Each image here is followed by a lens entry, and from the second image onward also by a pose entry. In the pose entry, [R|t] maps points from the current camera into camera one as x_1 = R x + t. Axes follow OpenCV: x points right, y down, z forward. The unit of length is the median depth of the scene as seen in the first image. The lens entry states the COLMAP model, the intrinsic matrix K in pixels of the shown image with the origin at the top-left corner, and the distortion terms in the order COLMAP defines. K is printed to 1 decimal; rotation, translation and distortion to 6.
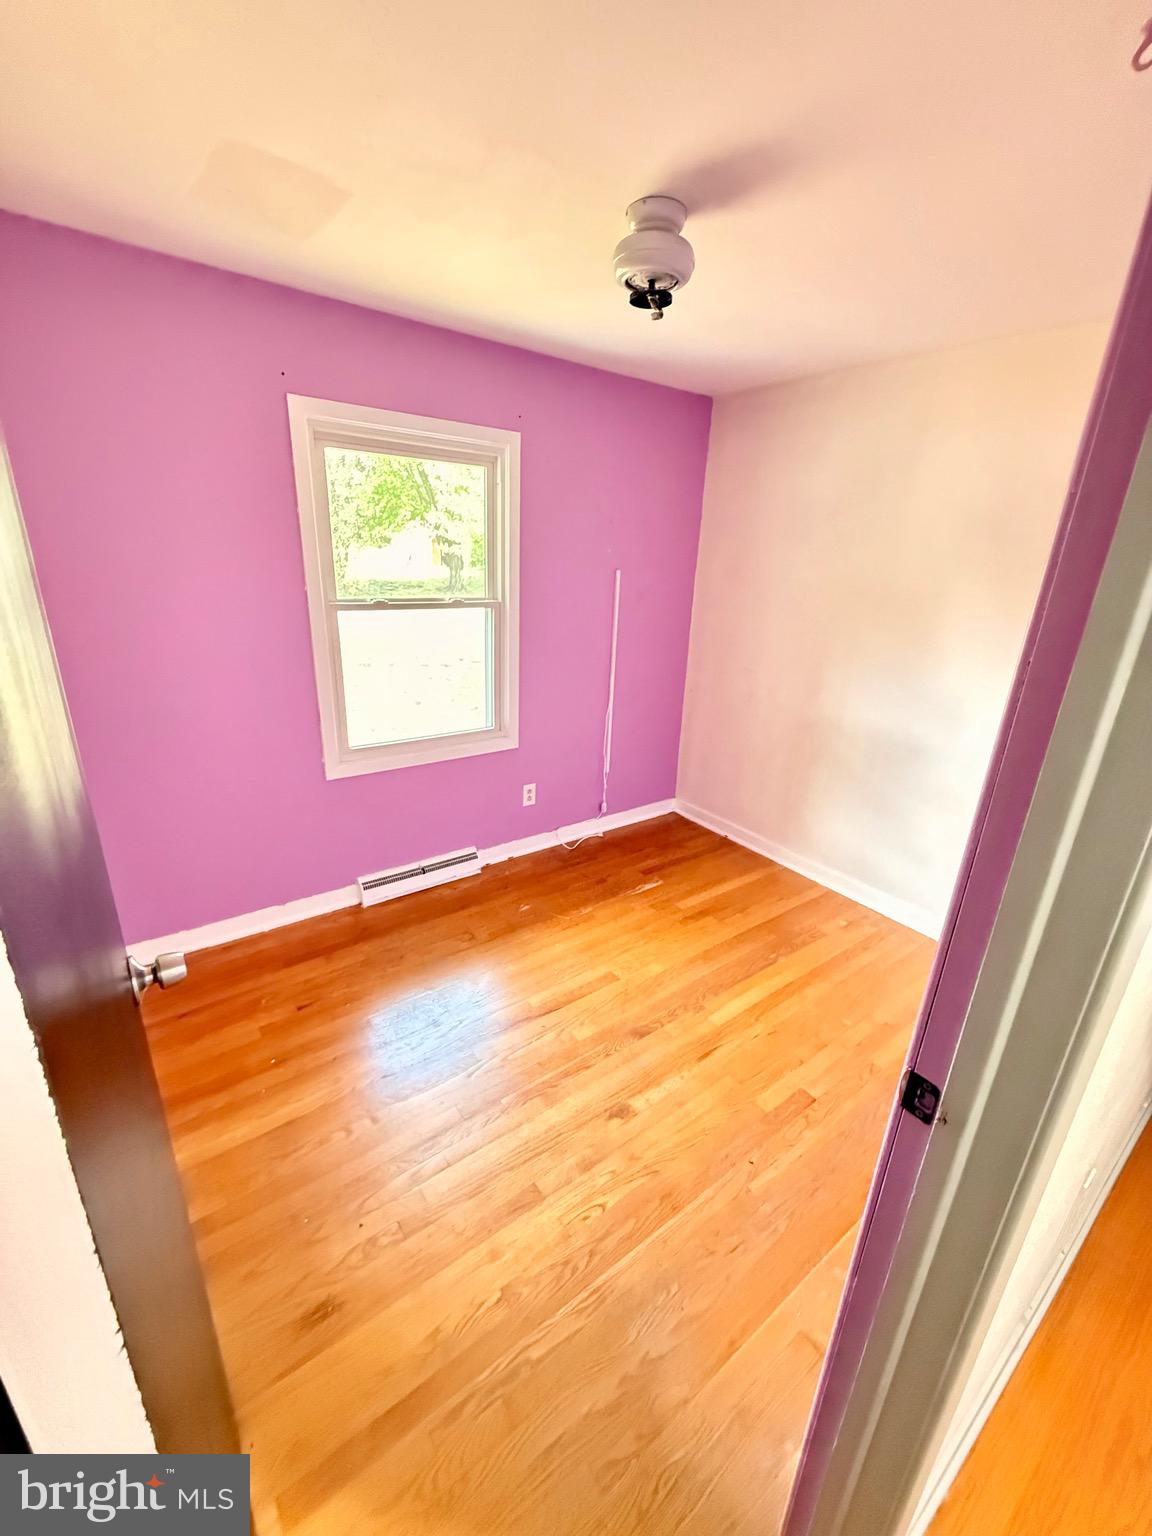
lens RADIAL K [[613.6, 0, 580.0], [0, 613.6, 766.2], [0, 0, 1]] dist [-0.000888, 0.000270]
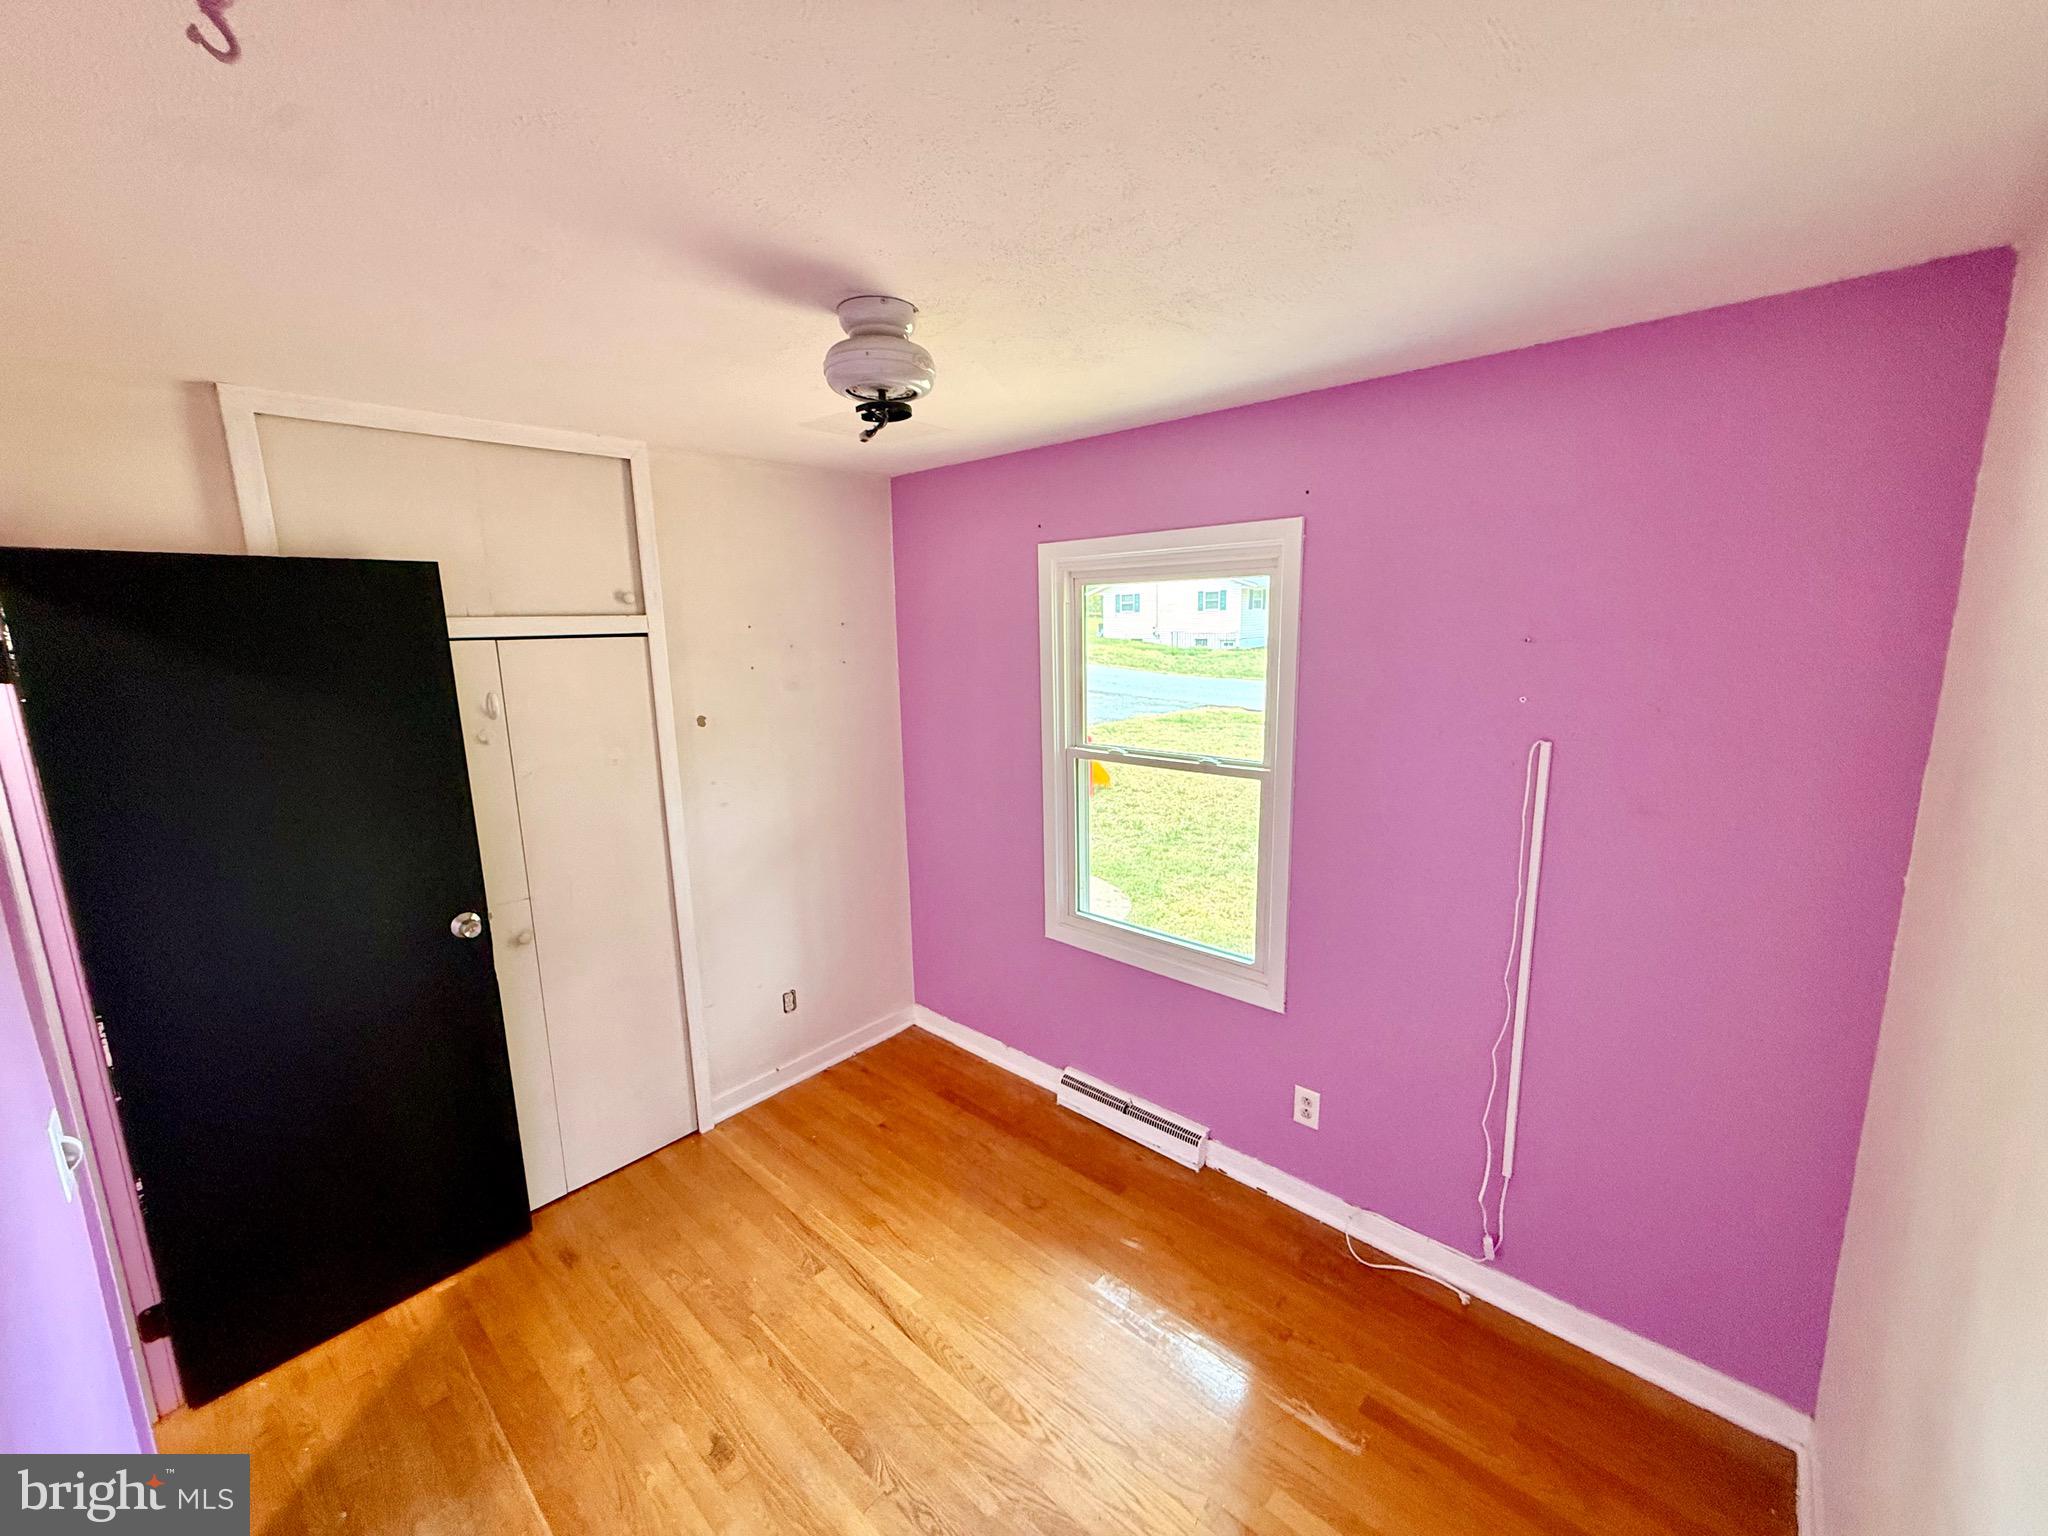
lens RADIAL K [[818.1, 0, 1020.2], [0, 818.1, 769.4], [0, 0, 1]] dist [-0.000888, 0.000270]
pose [[0.186382, 0.133616, -0.973349, 0.766840], [-0.296591, 0.952140, 0.073912, -0.310777], [0.936641, 0.274910, 0.217091, 0.699186]]
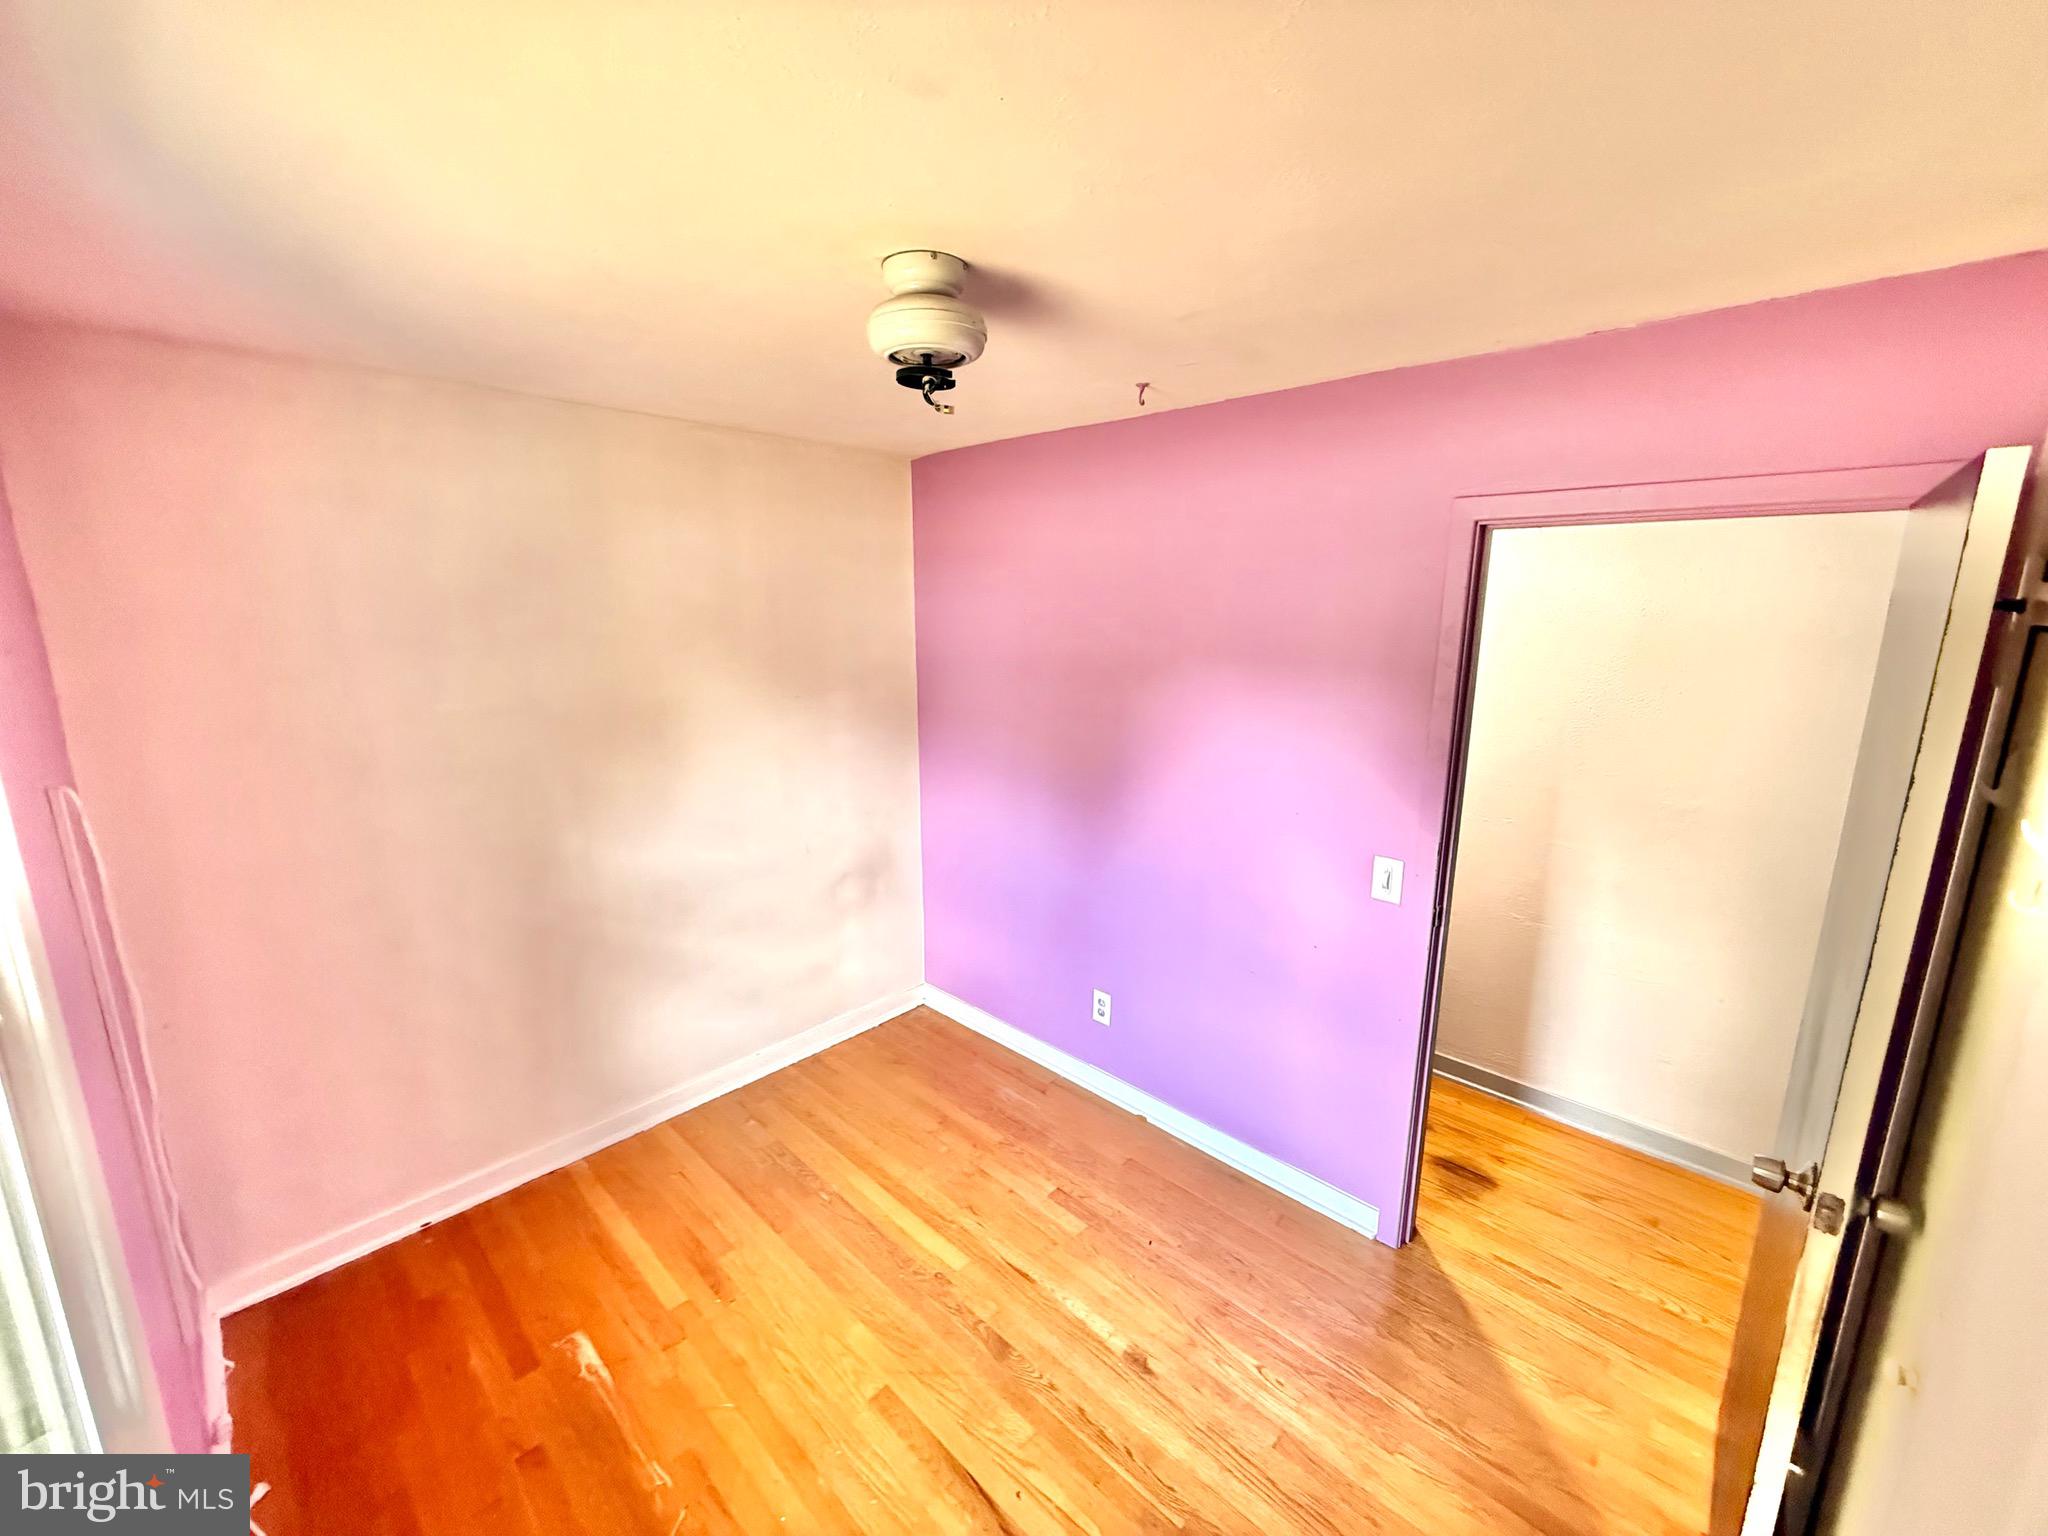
lens RADIAL K [[818.1, 0, 1025.2], [0, 818.1, 757.1], [0, 0, 1]] dist [-0.000888, 0.000270]
pose [[-0.163361, -0.240234, 0.956870, -0.584517], [0.319015, 0.904930, 0.281657, -0.396986], [-0.933564, 0.351268, -0.071192, 0.728913]]
